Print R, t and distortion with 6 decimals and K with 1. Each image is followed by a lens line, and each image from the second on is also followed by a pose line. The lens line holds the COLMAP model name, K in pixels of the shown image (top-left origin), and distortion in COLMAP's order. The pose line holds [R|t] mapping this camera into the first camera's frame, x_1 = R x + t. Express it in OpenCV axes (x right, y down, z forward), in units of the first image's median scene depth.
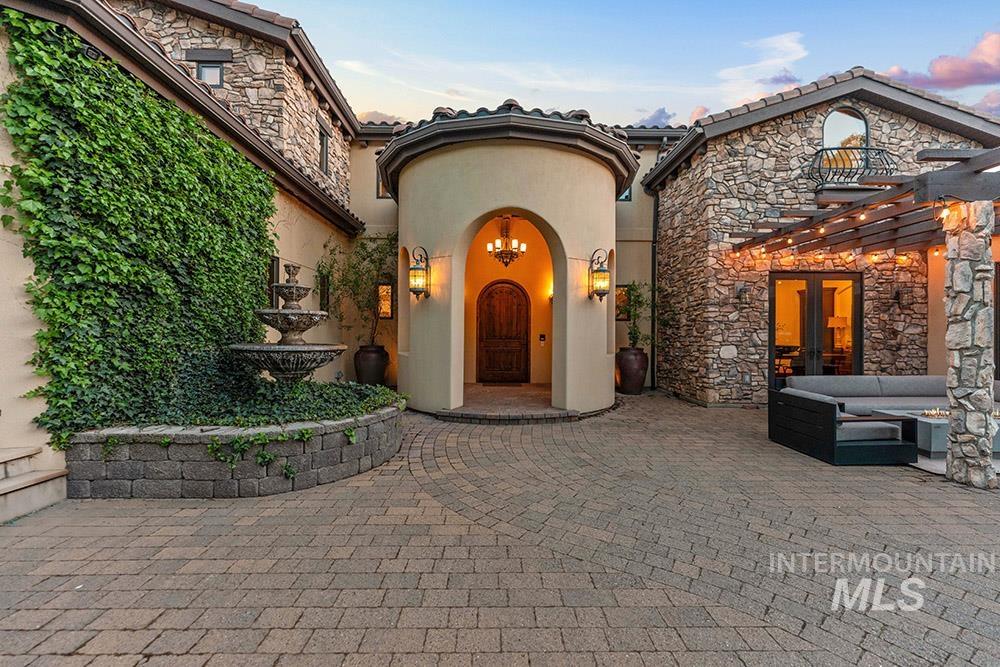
lens RADIAL K [[398.5, 0, 500.0], [0, 398.5, 333.5], [0, 0, 1]] dist [0.001392, -0.000127]
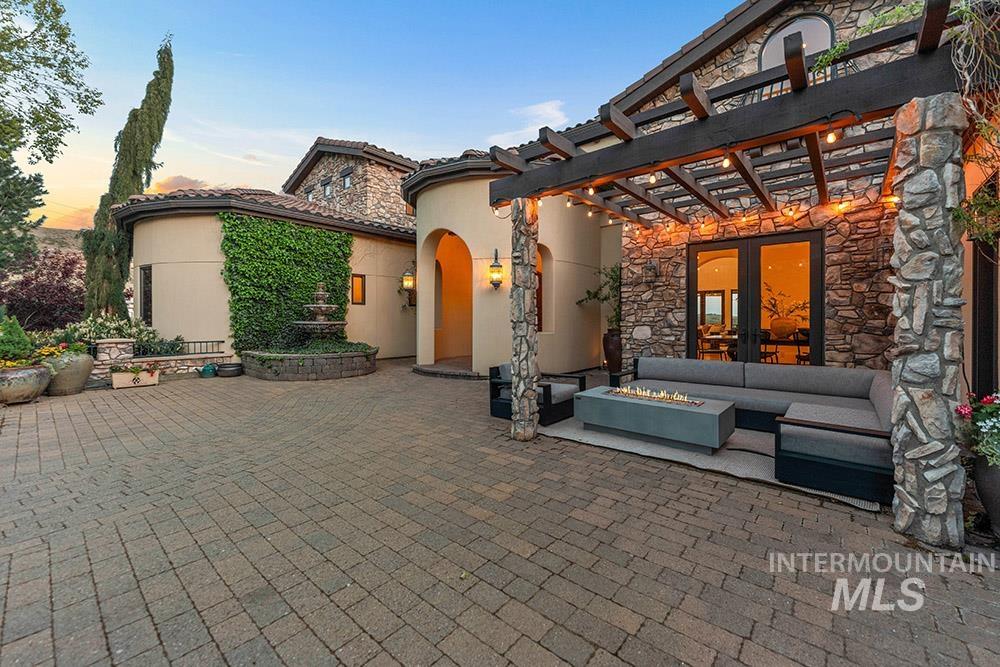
lens RADIAL K [[404.0, 0, 501.3], [0, 404.0, 323.1], [0, 0, 1]] dist [0.000812, -0.000026]
pose [[0.745052, 0.002780, -0.667000, 0.995164], [0.003164, 0.999965, 0.007702, 0.014818], [0.666998, -0.007848, 0.745018, 0.038728]]
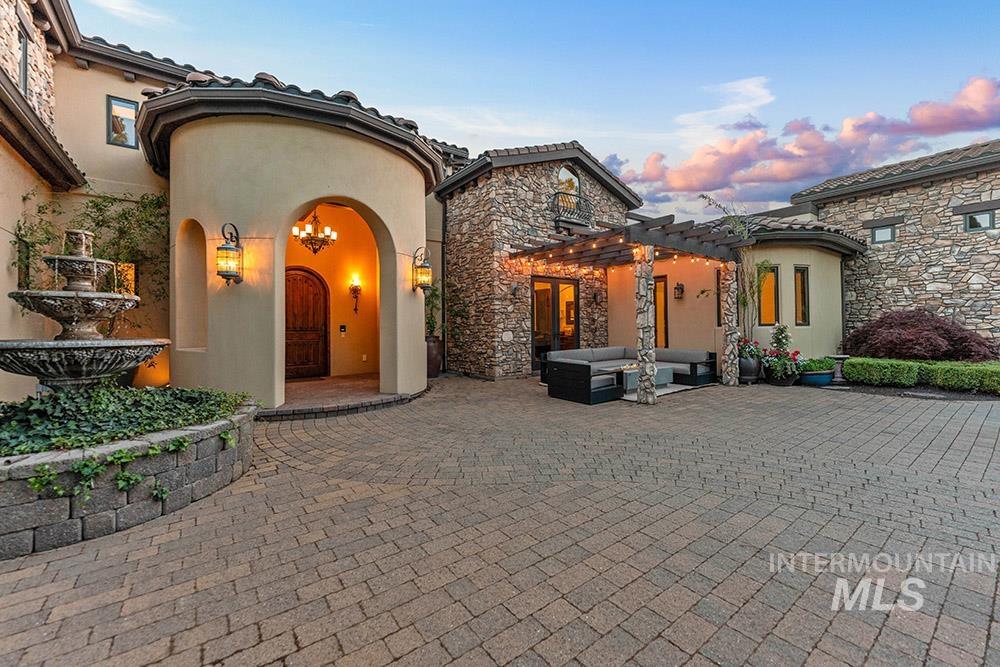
lens RADIAL K [[404.0, 0, 501.3], [0, 404.0, 323.1], [0, 0, 1]] dist [0.000812, -0.000026]
pose [[0.806527, -0.010251, 0.591108, -0.217683], [0.014289, 0.999896, -0.002156, 0.006207], [-0.591024, 0.010185, 0.806589, -0.039859]]
